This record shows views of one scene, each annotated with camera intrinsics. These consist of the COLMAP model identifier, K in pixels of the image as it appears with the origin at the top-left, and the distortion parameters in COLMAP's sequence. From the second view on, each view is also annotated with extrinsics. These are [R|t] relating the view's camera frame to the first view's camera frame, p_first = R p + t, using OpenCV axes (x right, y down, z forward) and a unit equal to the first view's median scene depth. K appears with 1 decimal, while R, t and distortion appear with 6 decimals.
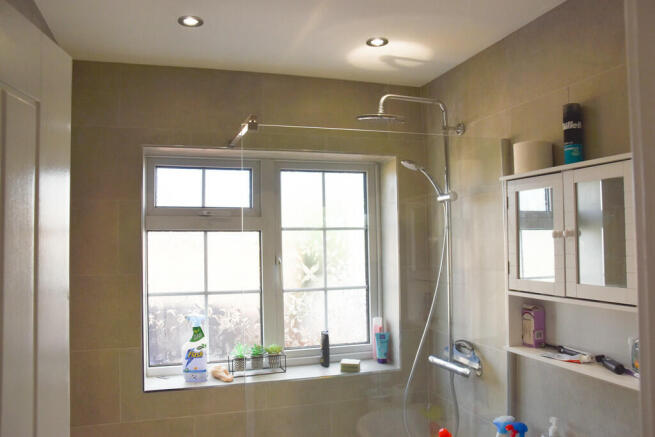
lens RADIAL K [[523.7, 0, 327.5], [0, 523.7, 218.5], [0, 0, 1]] dist [-0.142318, 0.131387]
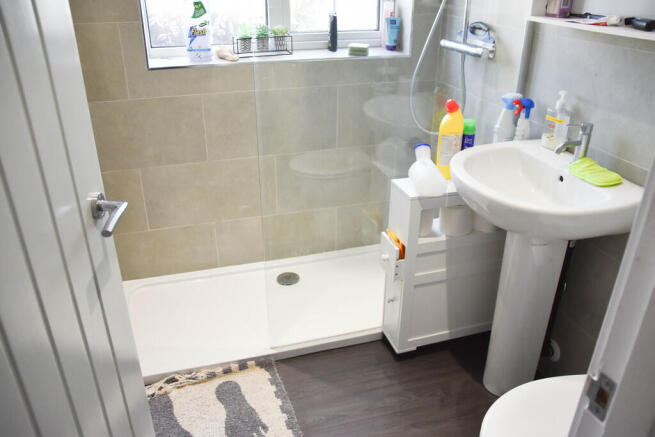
lens RADIAL K [[523.7, 0, 327.5], [0, 523.7, 218.5], [0, 0, 1]] dist [-0.142318, 0.131387]
pose [[0.999766, 0.021388, 0.003309, -0.011496], [-0.020336, 0.876094, 0.481711, 0.103924], [0.007403, -0.481666, 0.876324, -0.001191]]
